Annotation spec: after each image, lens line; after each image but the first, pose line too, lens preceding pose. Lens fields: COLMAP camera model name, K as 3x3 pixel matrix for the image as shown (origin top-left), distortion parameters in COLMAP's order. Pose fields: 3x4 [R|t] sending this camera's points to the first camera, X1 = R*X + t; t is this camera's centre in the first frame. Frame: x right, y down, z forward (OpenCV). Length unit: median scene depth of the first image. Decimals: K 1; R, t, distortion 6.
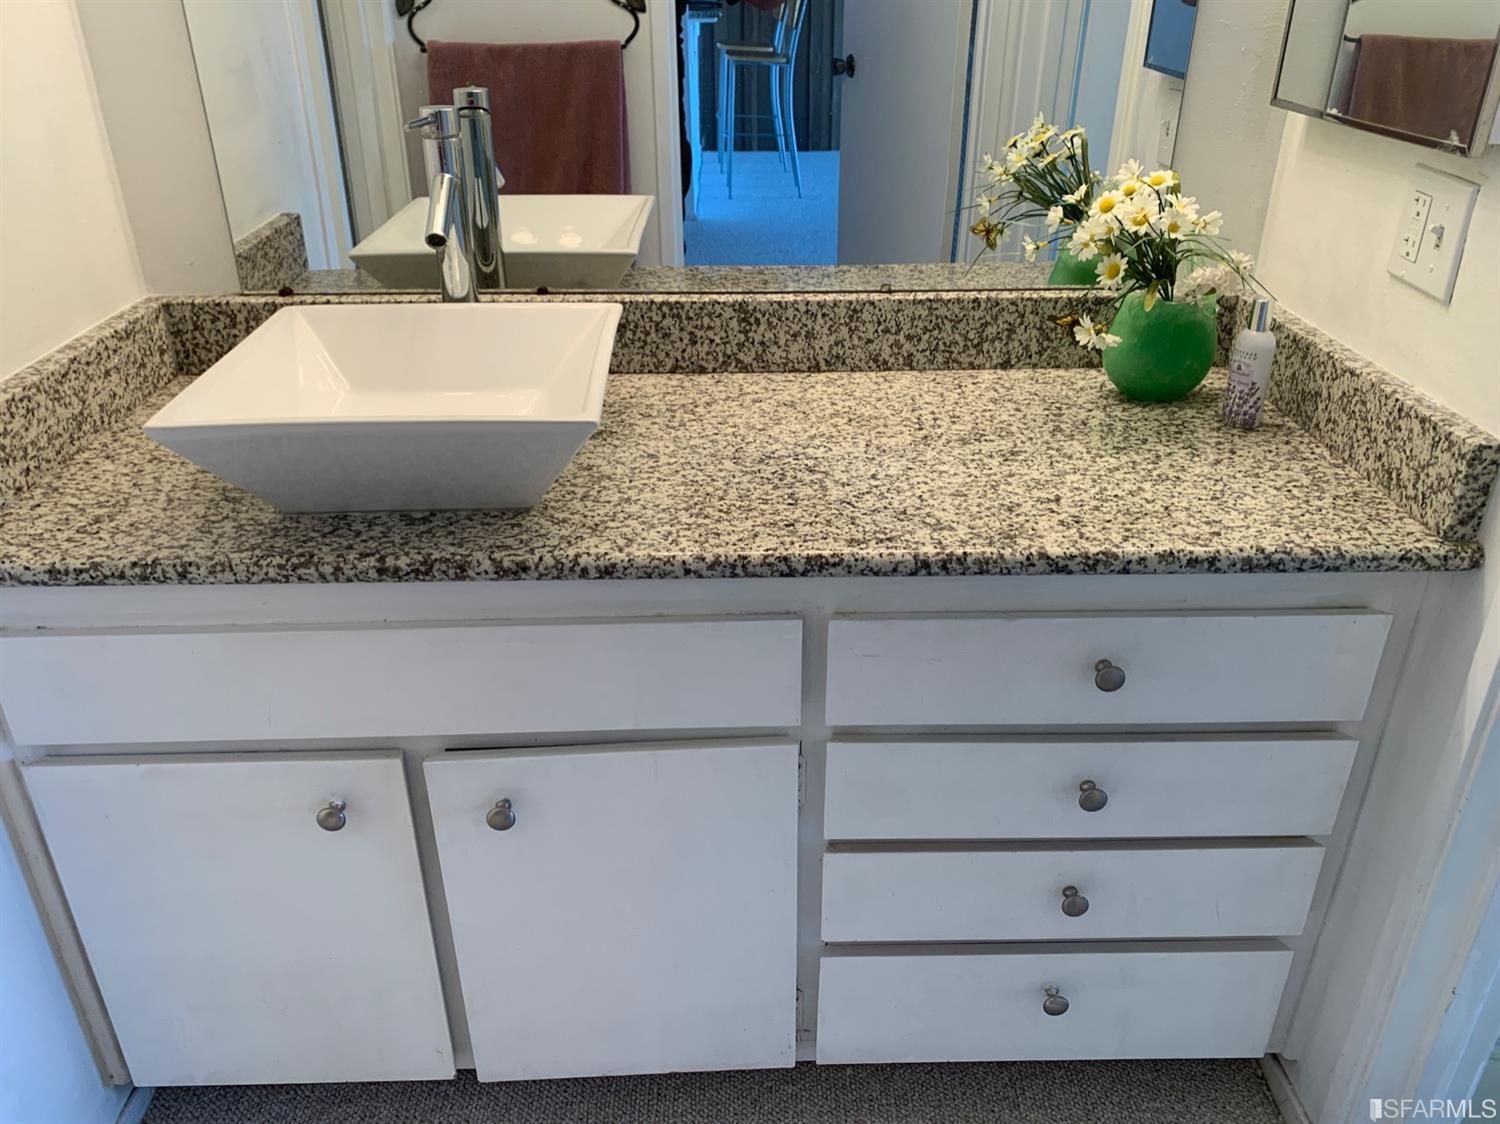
lens RADIAL K [[1155.5, 0, 723.0], [0, 1155.5, 561.9], [0, 0, 1]] dist [0.045136, -0.054935]
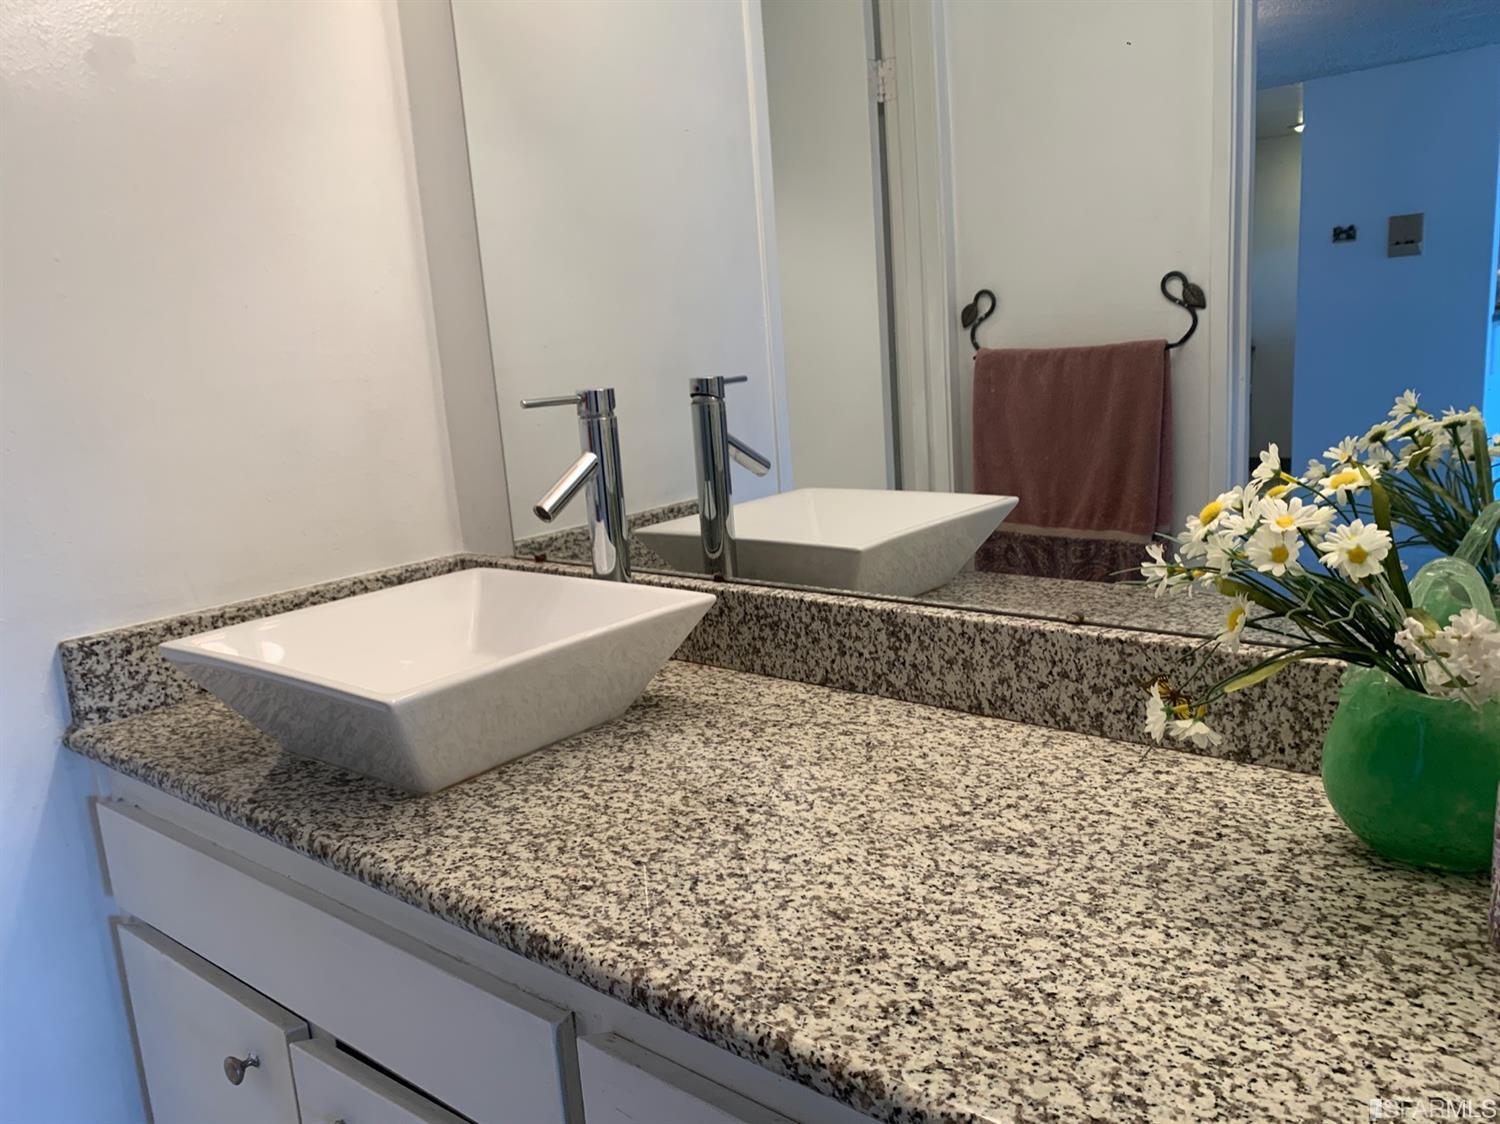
lens RADIAL K [[1155.5, 0, 741.0], [0, 1155.5, 521.7], [0, 0, 1]] dist [0.045136, -0.054935]
pose [[0.756248, 0.062840, -0.651260, 0.490287], [-0.245718, 0.949794, -0.193684, -0.109474], [0.606392, 0.306500, 0.733721, 0.347503]]
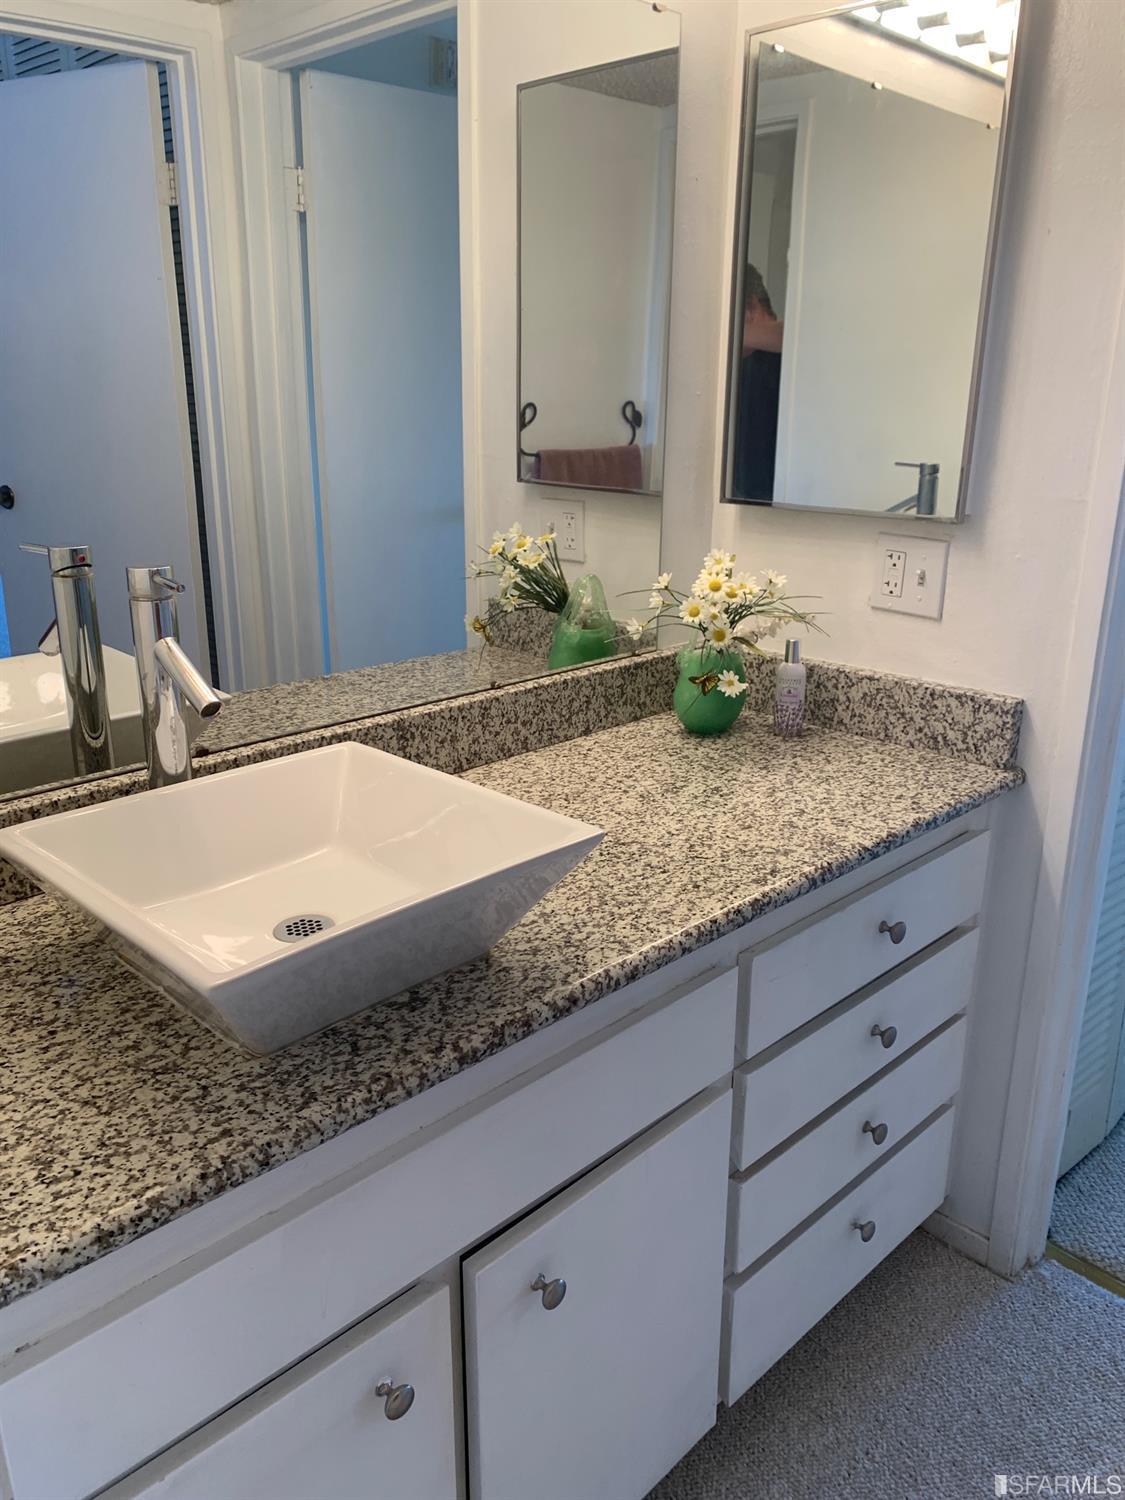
lens RADIAL K [[1155.5, 0, 548.9], [0, 1155.5, 758.6], [0, 0, 1]] dist [0.045136, -0.054935]
pose [[0.728301, -0.208536, 0.652756, -0.588687], [0.314810, 0.947919, -0.048412, -0.110698], [-0.608664, 0.240752, 0.756020, 0.182404]]
